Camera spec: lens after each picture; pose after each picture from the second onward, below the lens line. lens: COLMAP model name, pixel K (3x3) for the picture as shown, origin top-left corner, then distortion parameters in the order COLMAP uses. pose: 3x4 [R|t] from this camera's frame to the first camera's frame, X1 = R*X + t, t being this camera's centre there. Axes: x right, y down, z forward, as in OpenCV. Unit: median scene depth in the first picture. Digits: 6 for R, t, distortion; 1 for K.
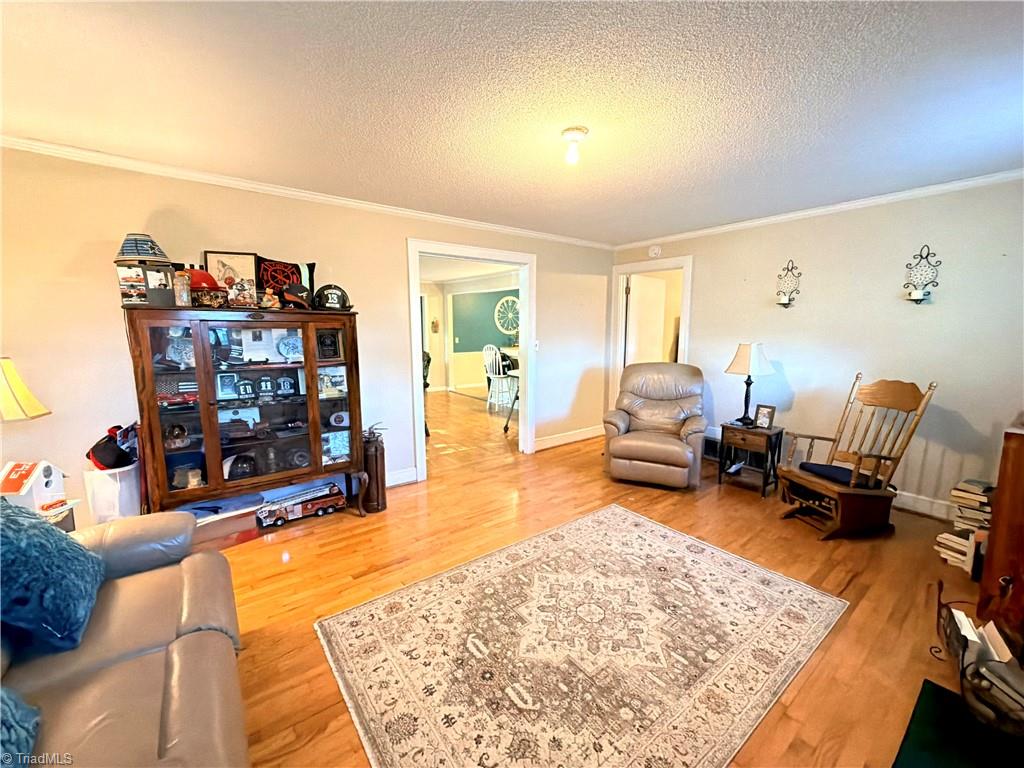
lens RADIAL K [[409.9, 0, 511.7], [0, 409.9, 381.3], [0, 0, 1]] dist [-0.000676, -0.000416]
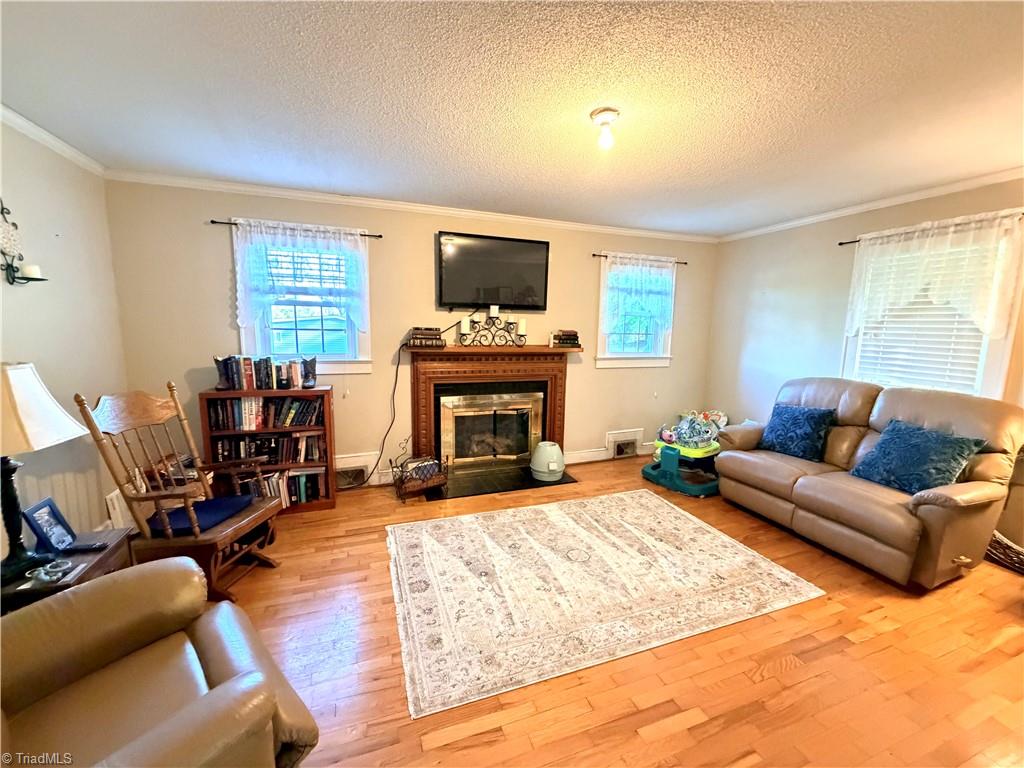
lens RADIAL K [[409.9, 0, 511.2], [0, 409.9, 383.2], [0, 0, 1]] dist [-0.000676, -0.000416]
pose [[-0.954264, -0.054931, 0.293876, 0.043038], [0.026490, 0.963574, 0.266128, -0.259722], [-0.297789, 0.261741, -0.918048, 1.895448]]
